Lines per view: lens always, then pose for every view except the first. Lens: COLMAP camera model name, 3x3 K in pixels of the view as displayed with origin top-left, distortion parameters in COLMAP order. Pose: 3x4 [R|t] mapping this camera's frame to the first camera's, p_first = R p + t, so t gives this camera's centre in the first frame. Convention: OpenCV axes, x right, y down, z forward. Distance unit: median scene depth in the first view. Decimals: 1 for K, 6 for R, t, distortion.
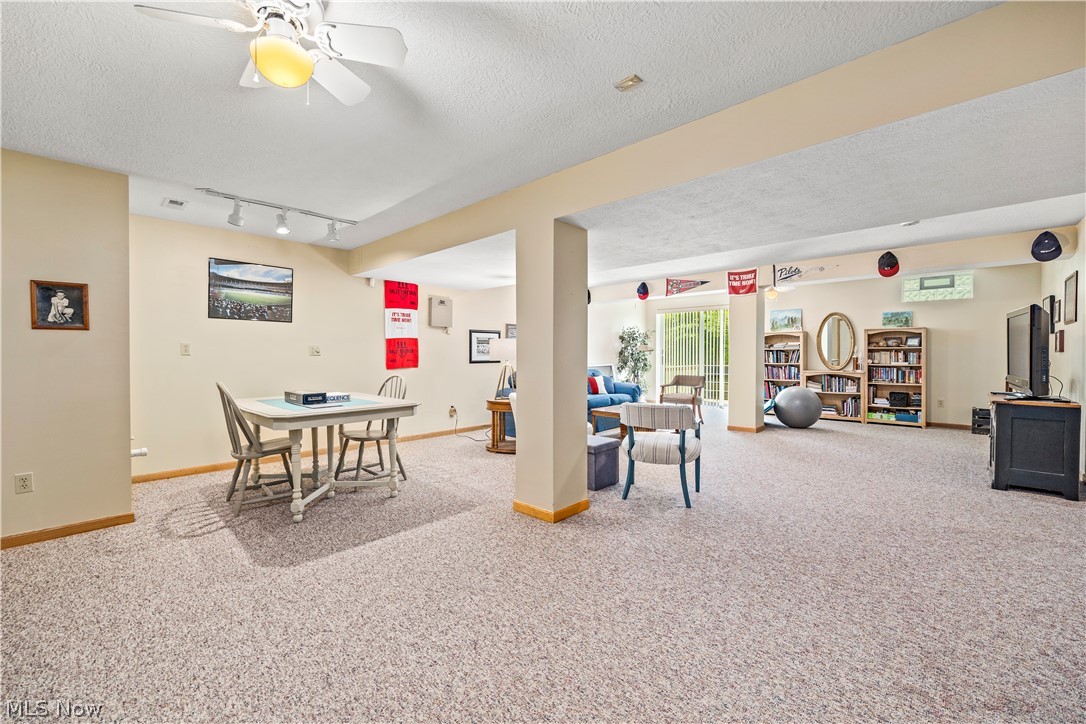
lens RADIAL K [[457.3, 0, 537.3], [0, 457.3, 358.3], [0, 0, 1]] dist [0.002189, 0.000227]
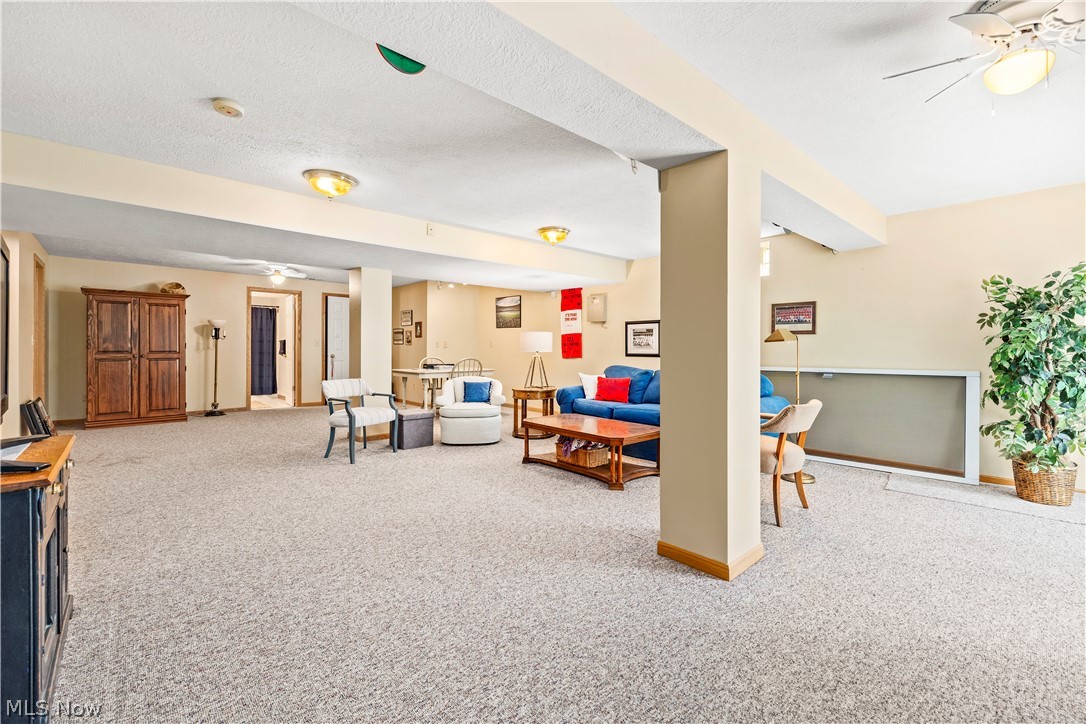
lens RADIAL K [[457.3, 0, 537.2], [0, 457.3, 354.3], [0, 0, 1]] dist [0.002189, 0.000227]
pose [[-0.076041, 0.014377, -0.997001, 0.949674], [-0.014428, 0.999775, 0.015518, -0.006315], [0.997000, 0.015565, -0.075817, 1.006224]]
